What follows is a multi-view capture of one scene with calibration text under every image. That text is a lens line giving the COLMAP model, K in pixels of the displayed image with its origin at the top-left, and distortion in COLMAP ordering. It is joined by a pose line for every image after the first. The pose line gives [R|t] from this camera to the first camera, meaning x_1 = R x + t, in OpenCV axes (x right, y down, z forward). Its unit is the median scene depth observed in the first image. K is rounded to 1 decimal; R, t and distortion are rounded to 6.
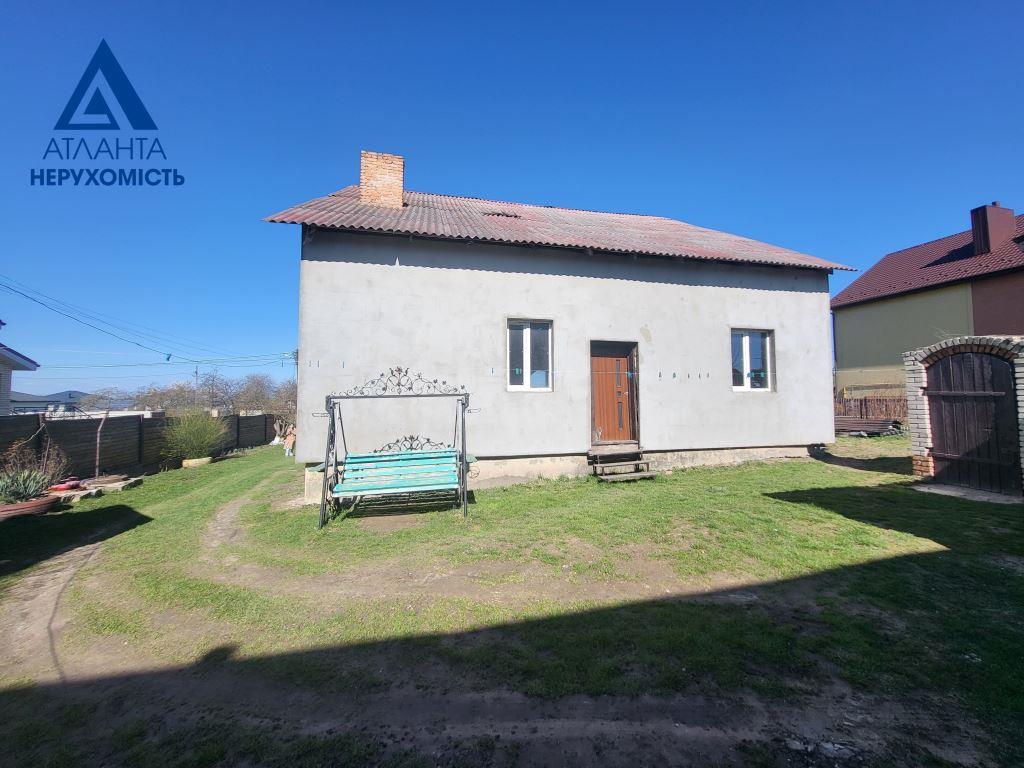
lens RADIAL K [[401.4, 0, 518.2], [0, 401.4, 378.5], [0, 0, 1]] dist [0.002175, 0.000536]
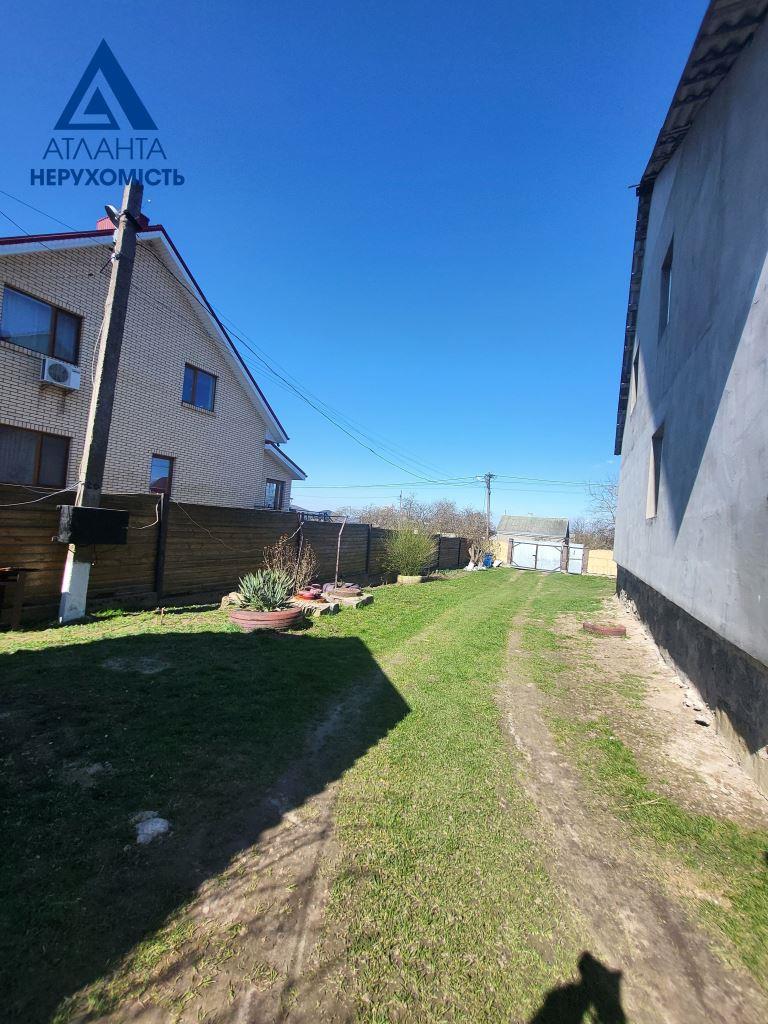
lens RADIAL K [[401.4, 0, 384.0], [0, 401.4, 512.0], [0, 0, 1]] dist [0.002175, 0.000536]
pose [[0.764747, 0.049721, -0.642410, -0.412411], [-0.053308, 0.998482, 0.013820, 0.066272], [0.642122, 0.023677, 0.766237, 0.393564]]
